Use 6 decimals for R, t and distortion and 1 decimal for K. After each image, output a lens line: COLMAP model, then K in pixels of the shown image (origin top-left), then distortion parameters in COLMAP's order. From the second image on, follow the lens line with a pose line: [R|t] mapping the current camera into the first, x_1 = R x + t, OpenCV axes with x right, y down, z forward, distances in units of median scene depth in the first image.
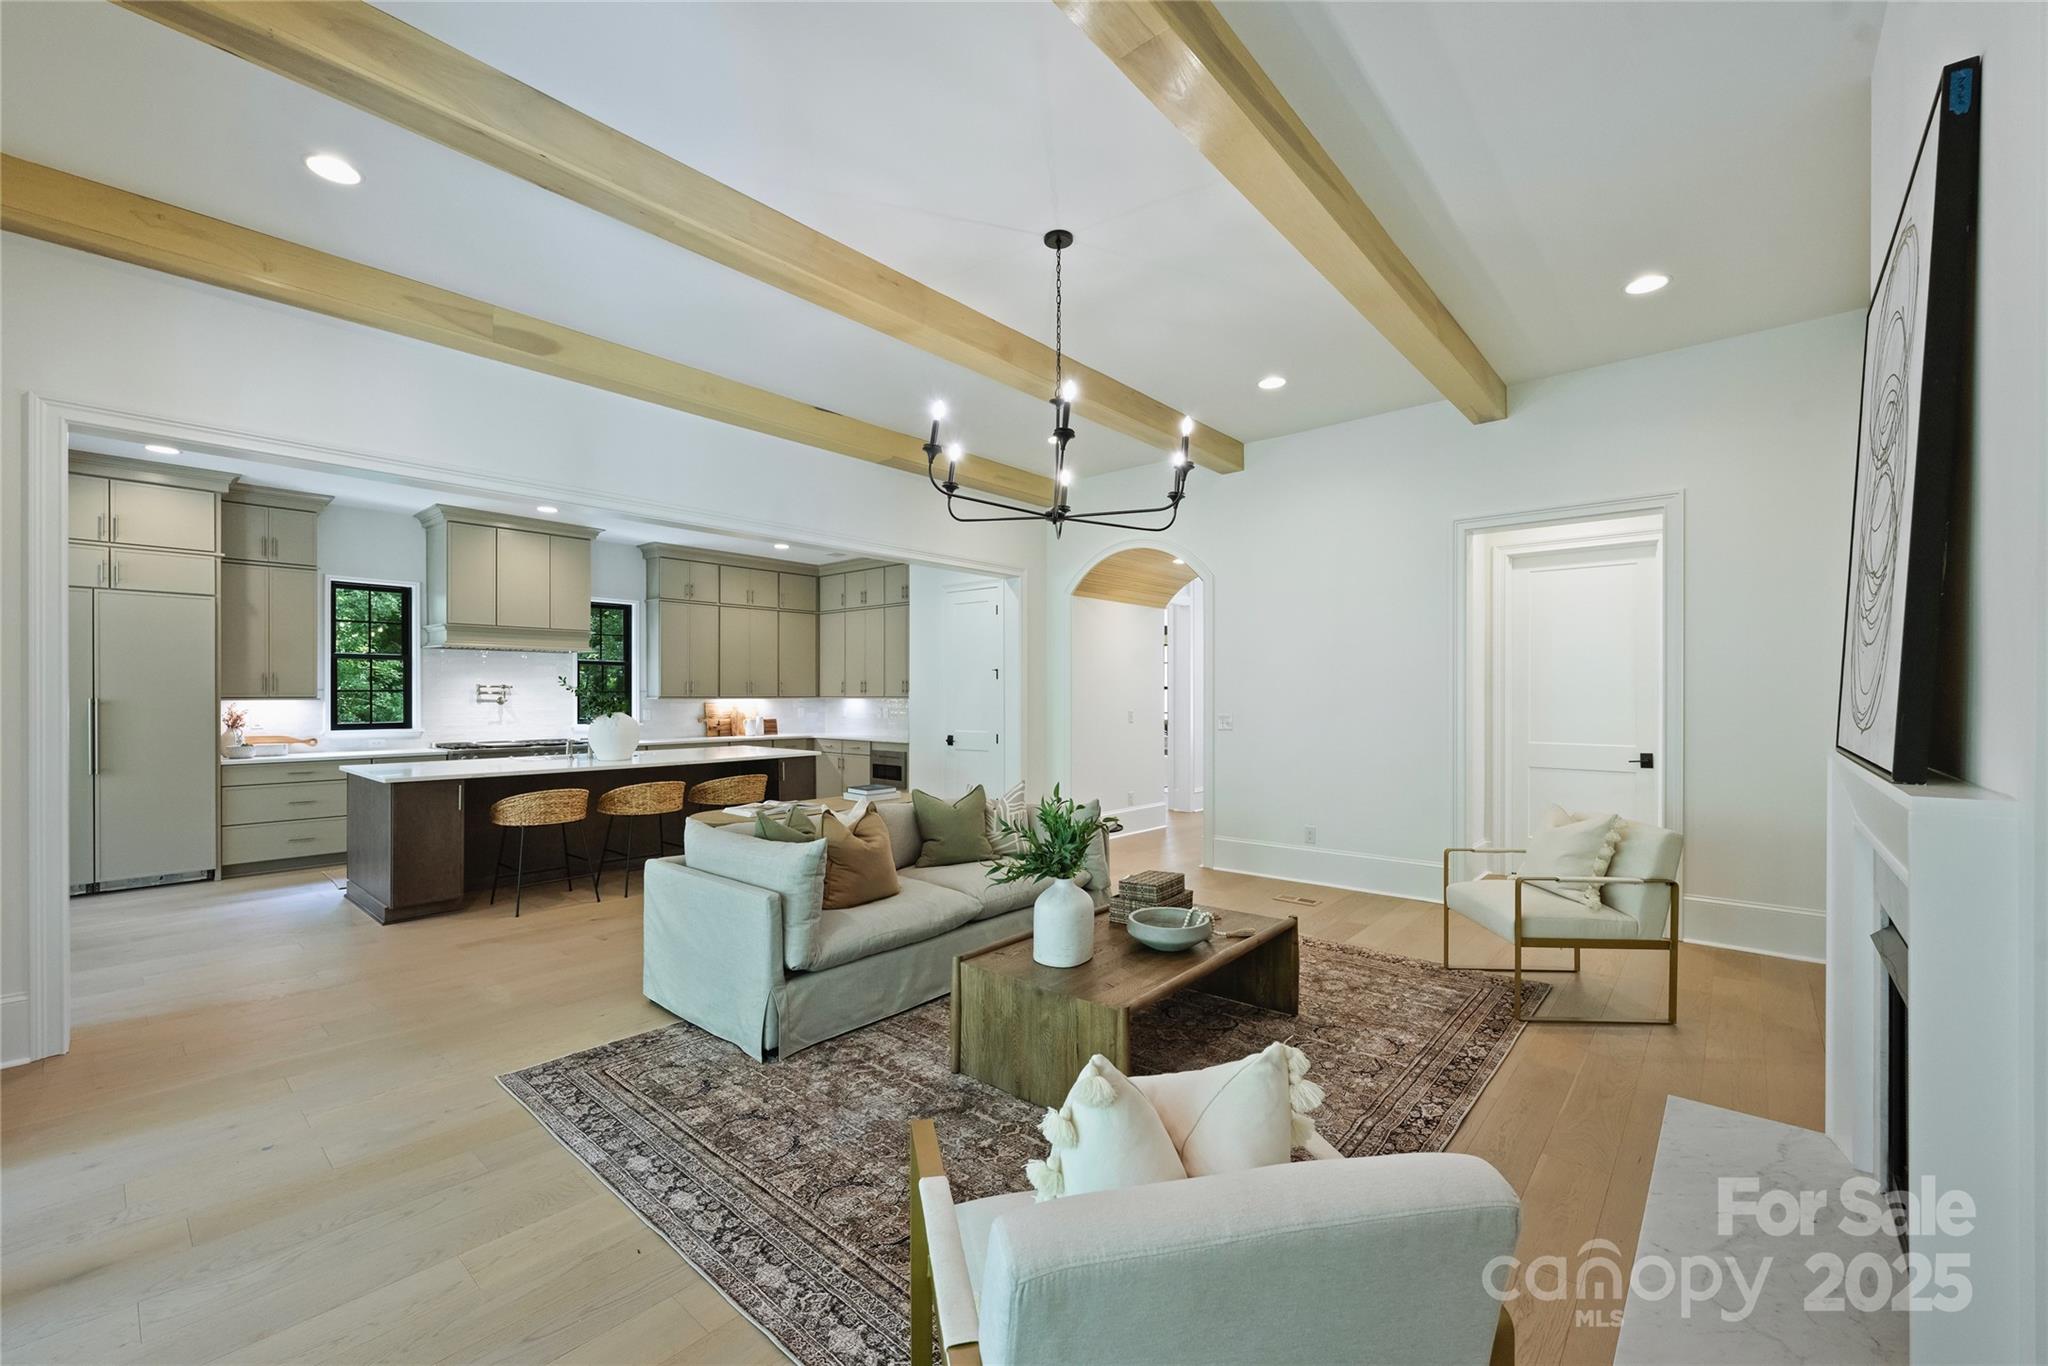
lens RADIAL K [[821.1, 0, 1017.6], [0, 821.1, 693.6], [0, 0, 1]] dist [-0.011480, 0.000001]
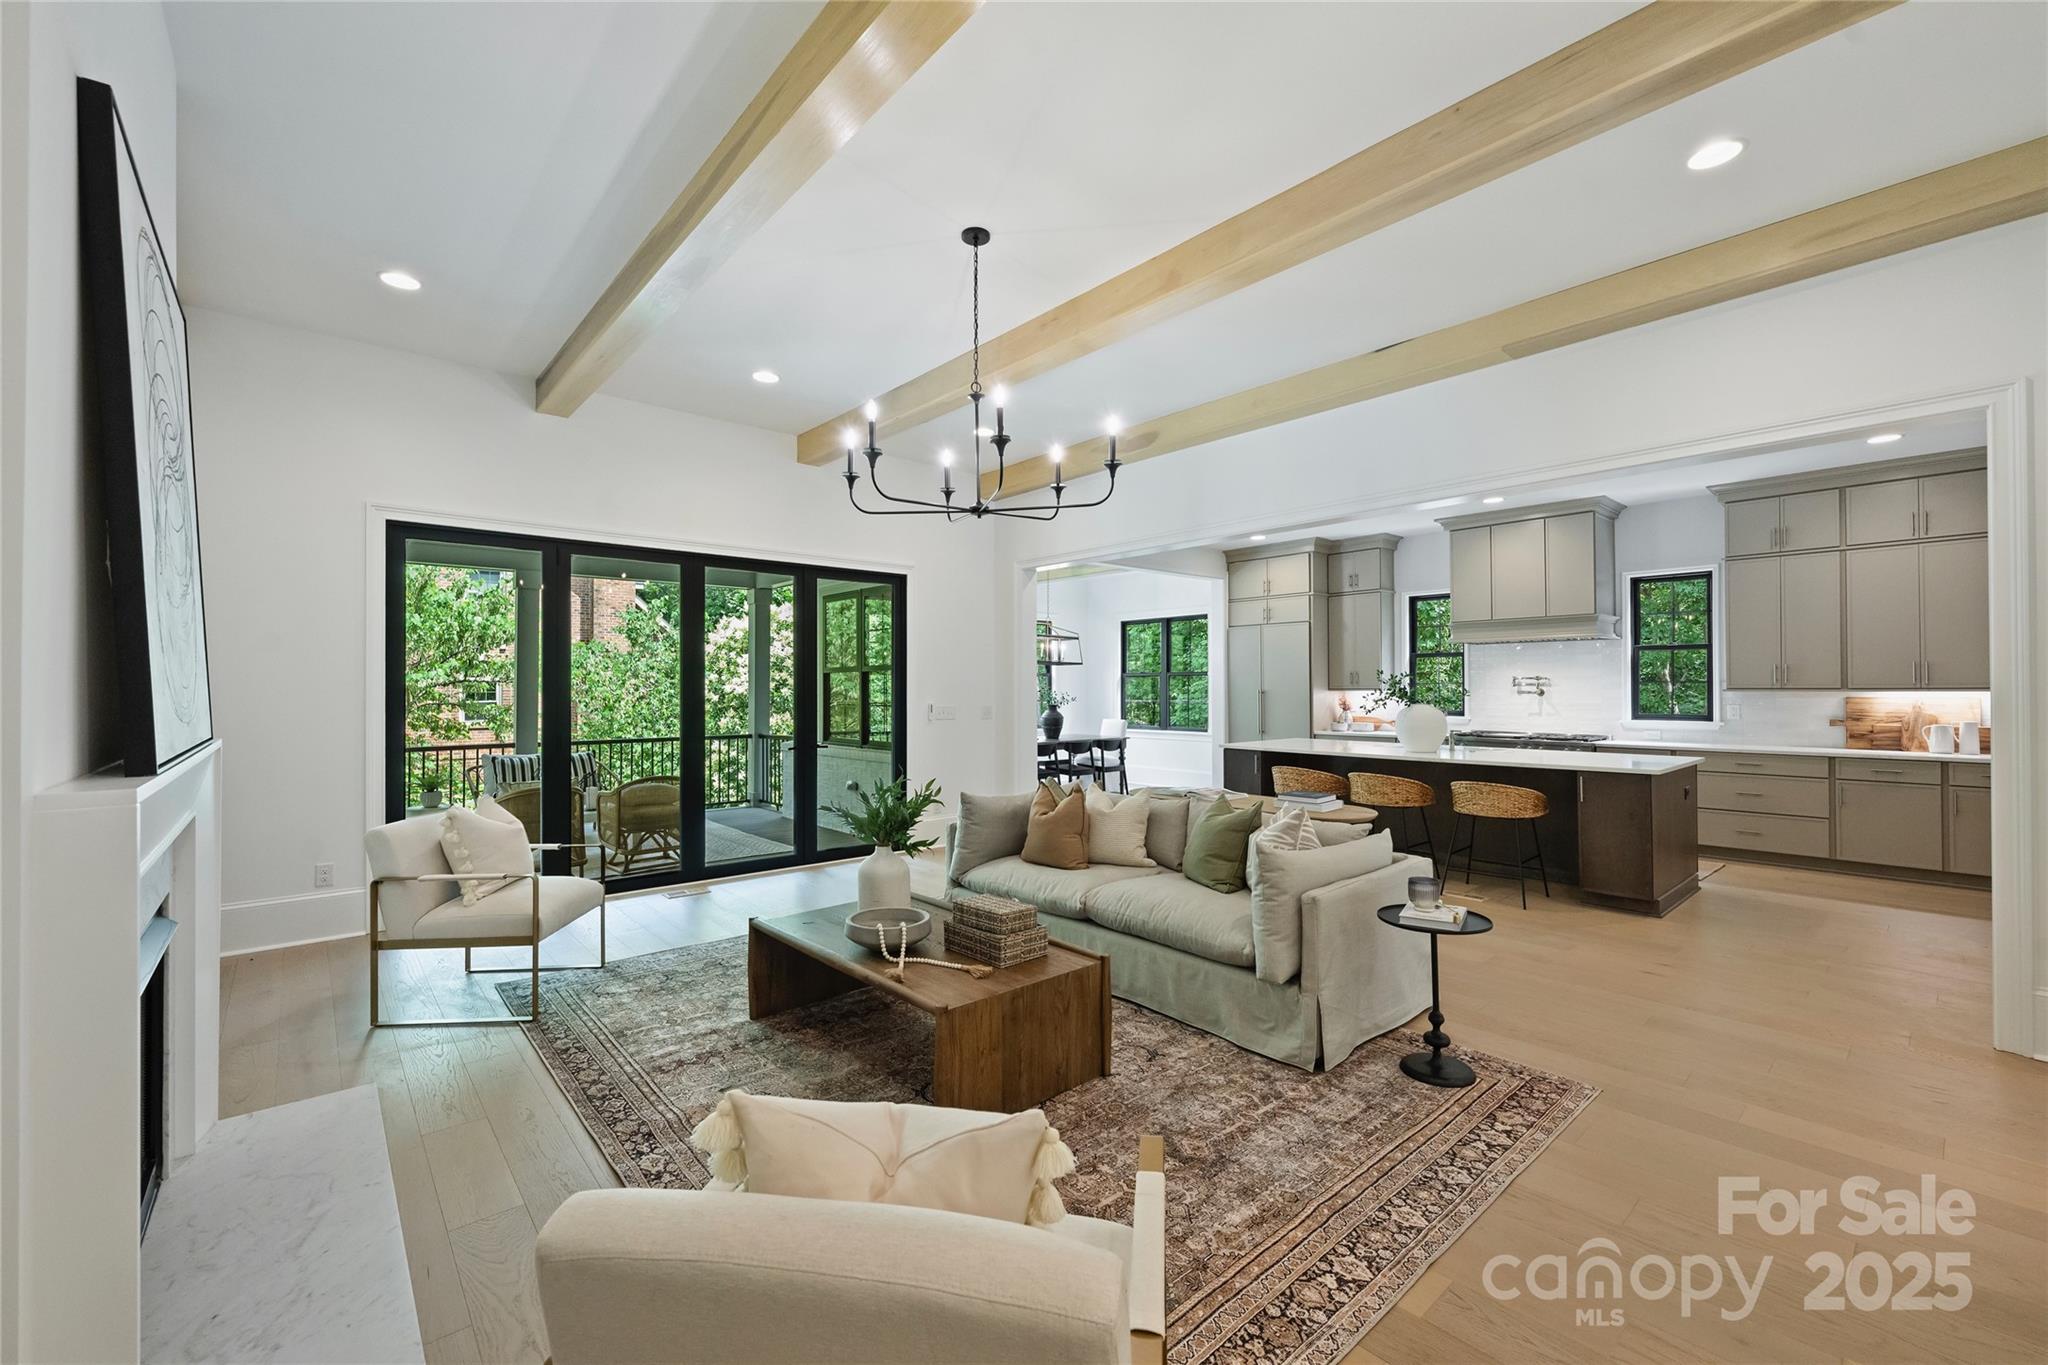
lens RADIAL K [[836.8, 0, 1024.0], [0, 836.8, 682.5], [0, 0, 1]] dist [-0.001488, -0.000033]
pose [[-0.129363, -0.008100, -0.991564, 0.570165], [0.006412, 0.999939, -0.009005, 0.002158], [0.991577, -0.007523, -0.129304, 0.639690]]
